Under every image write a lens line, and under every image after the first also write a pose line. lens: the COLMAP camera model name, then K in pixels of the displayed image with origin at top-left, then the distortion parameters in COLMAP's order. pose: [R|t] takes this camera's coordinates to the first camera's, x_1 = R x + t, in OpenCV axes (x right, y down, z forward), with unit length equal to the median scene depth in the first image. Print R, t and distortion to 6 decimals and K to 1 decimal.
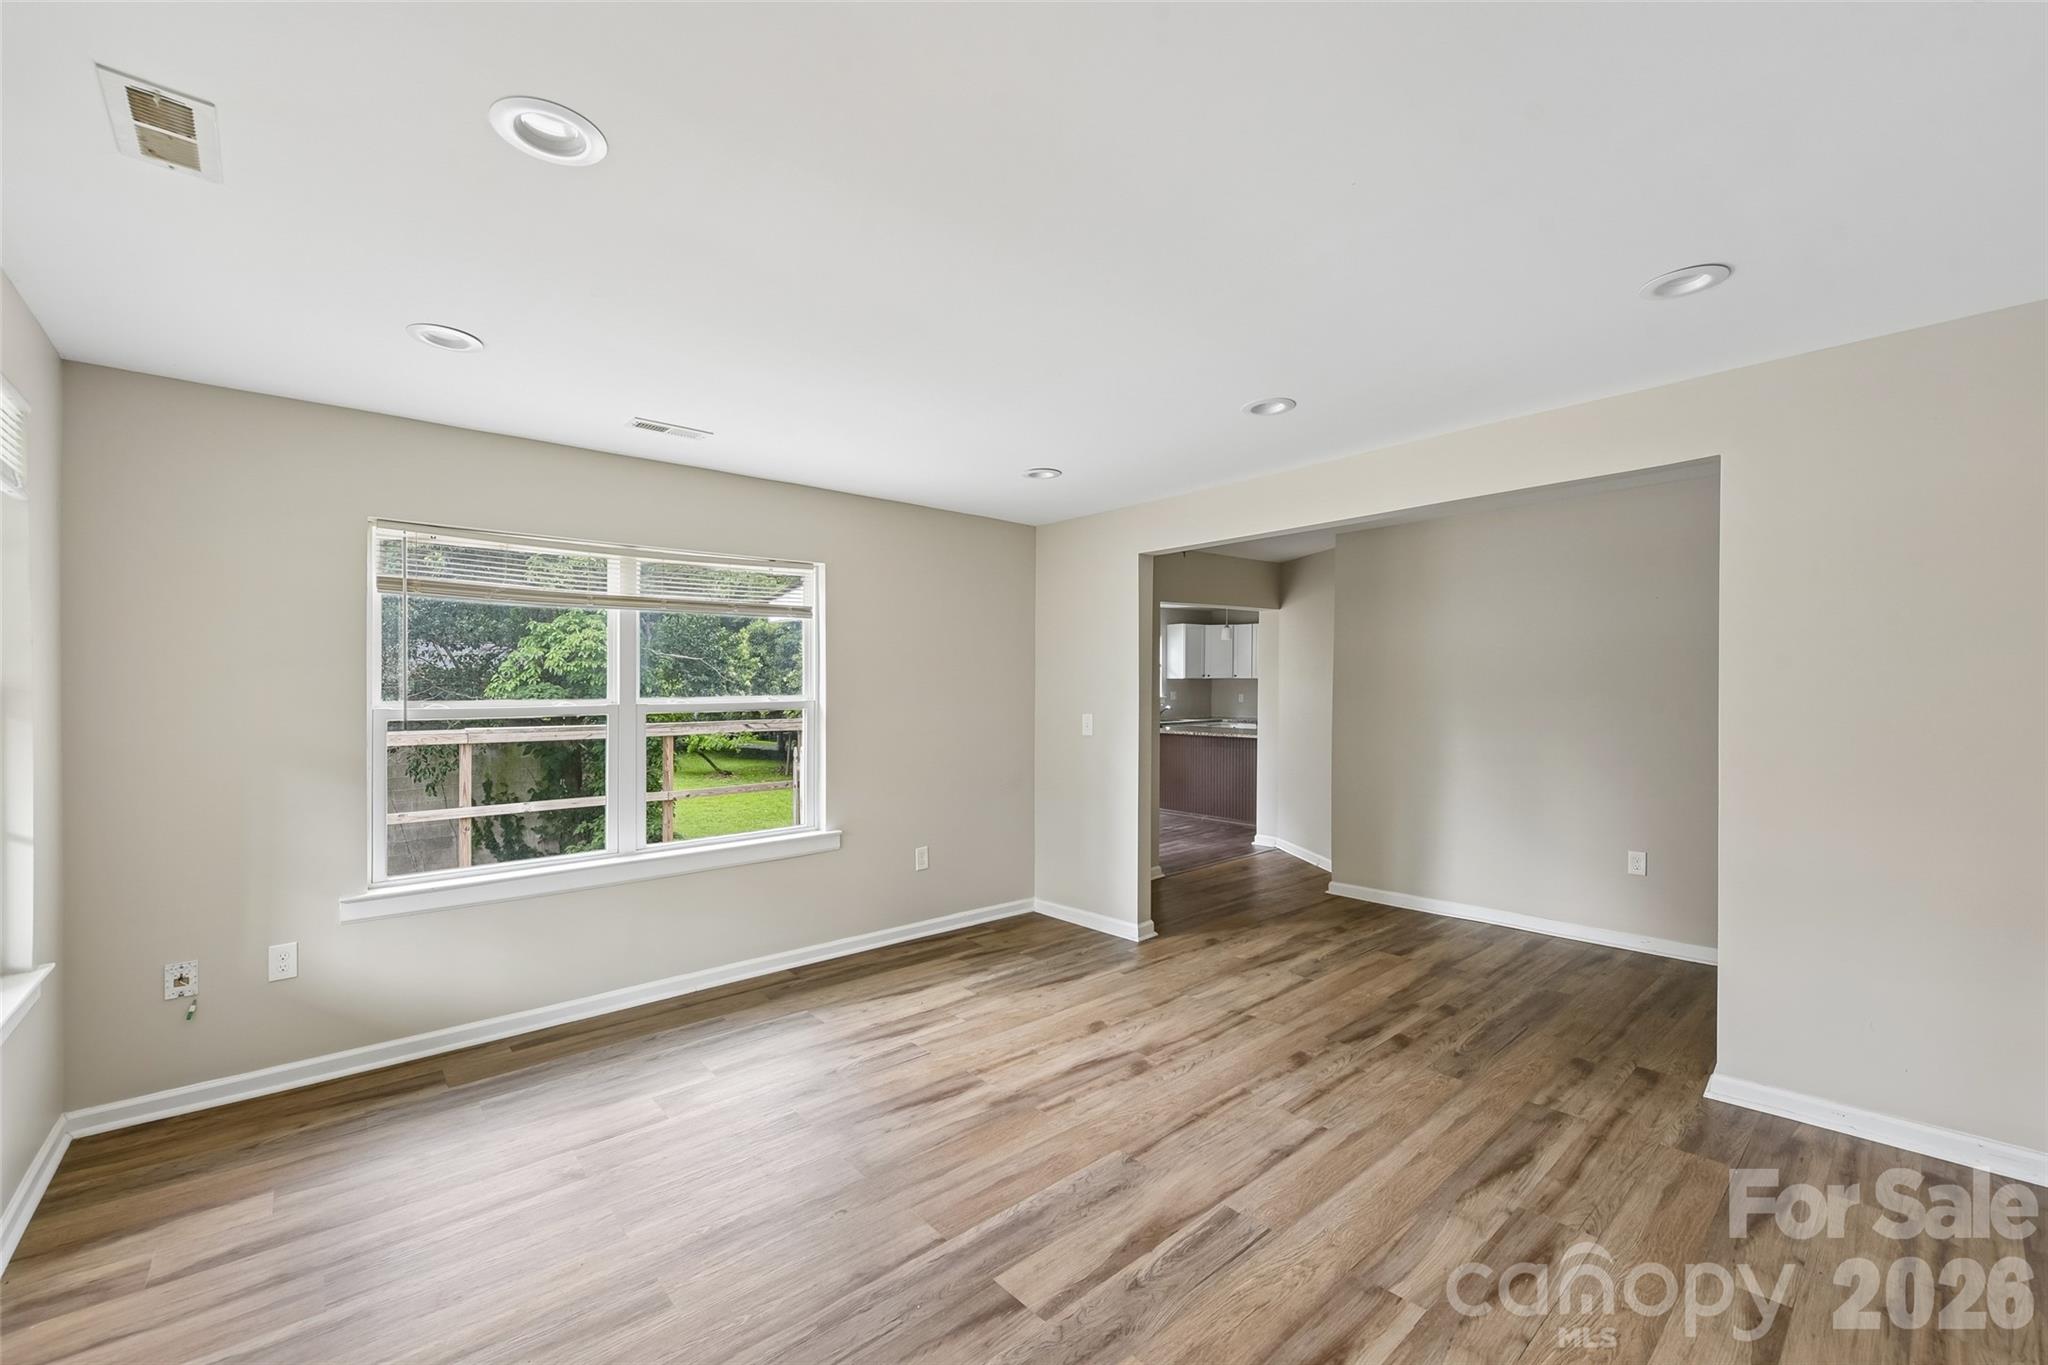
lens RADIAL K [[825.3, 0, 1052.8], [0, 825.3, 678.1], [0, 0, 1]] dist [-0.005715, -0.002808]
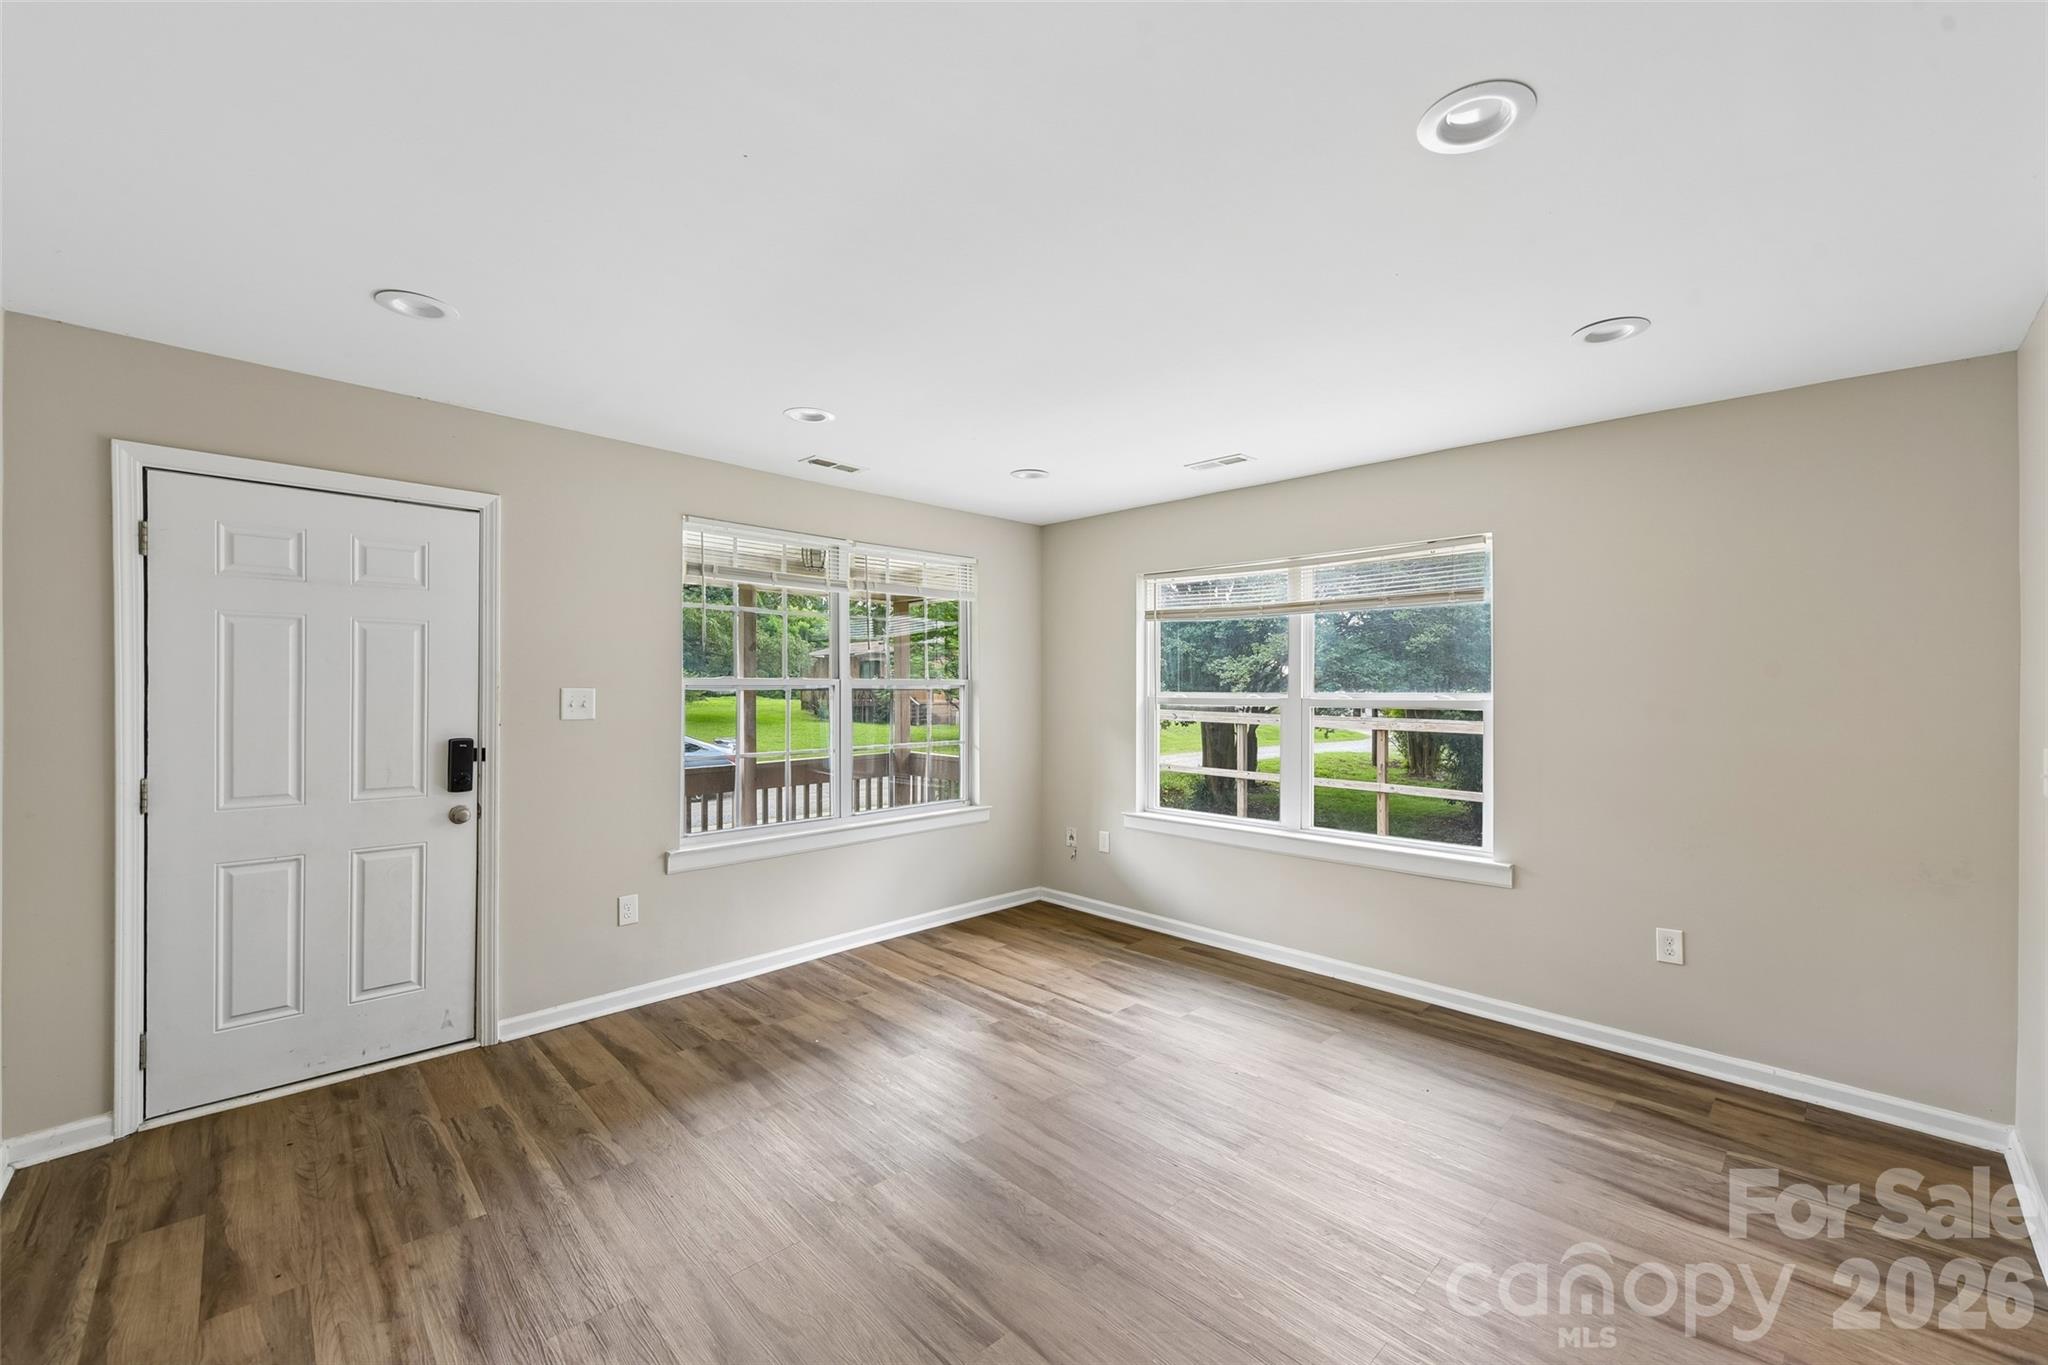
lens RADIAL K [[825.3, 0, 1026.9], [0, 825.3, 672.1], [0, 0, 1]] dist [-0.005715, -0.002808]
pose [[0.037754, -0.009161, -0.999245, 0.733923], [0.009227, 0.999919, -0.008818, 0.003456], [0.999244, -0.008887, 0.037835, 0.722353]]
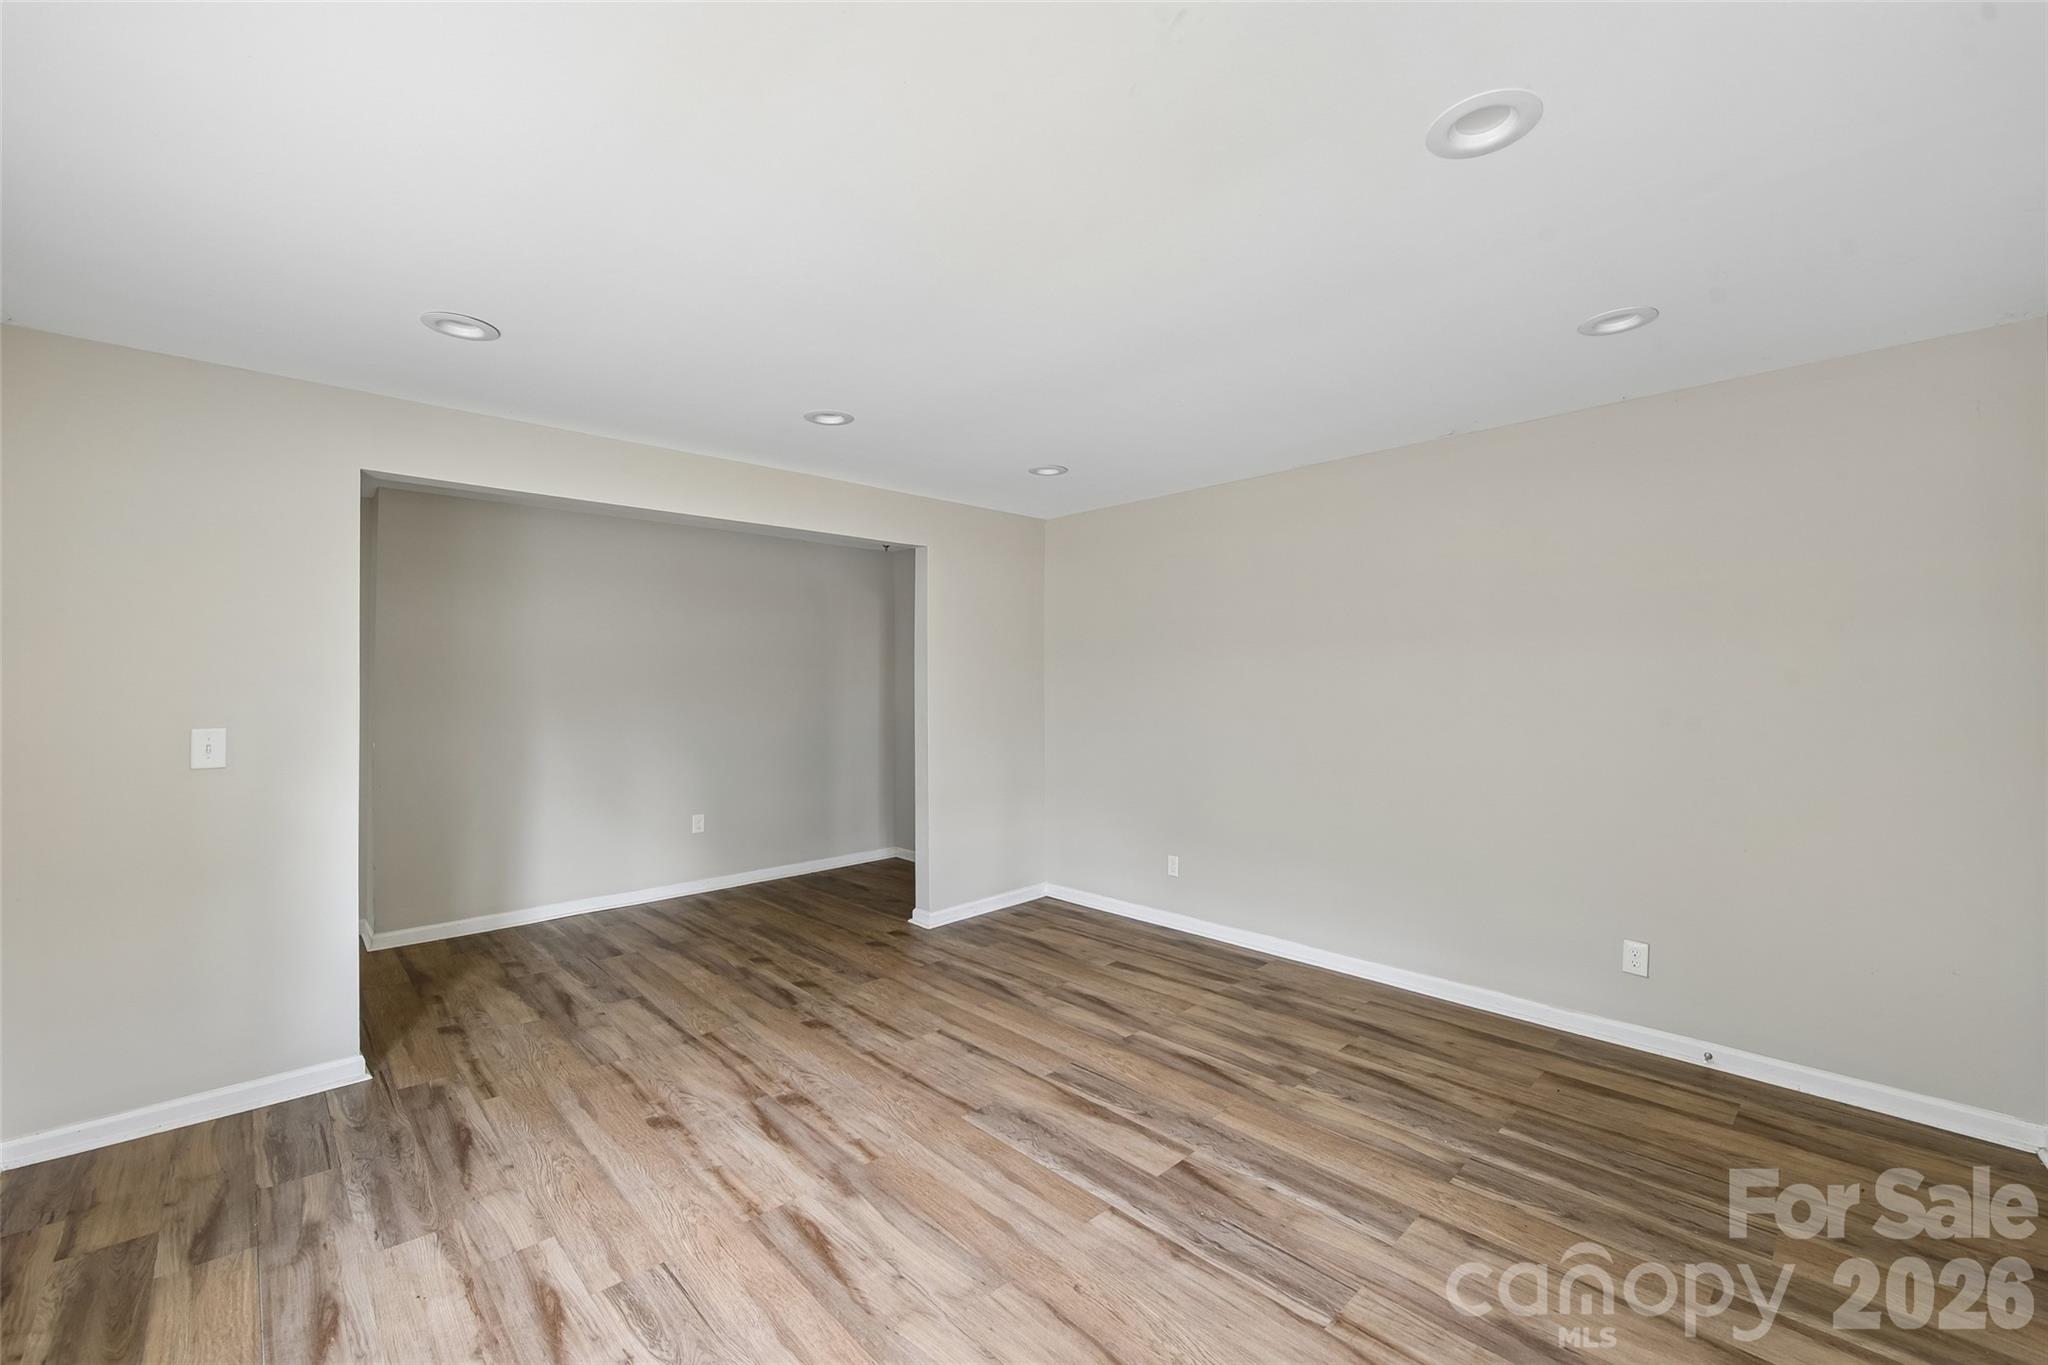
lens RADIAL K [[825.3, 0, 983.2], [0, 825.3, 696.5], [0, 0, 1]] dist [-0.005715, -0.002808]
pose [[0.012264, -0.006071, 0.999906, -0.792485], [-0.009258, 0.999938, 0.006185, 0.023454], [-0.999882, -0.009333, 0.012207, 0.786866]]
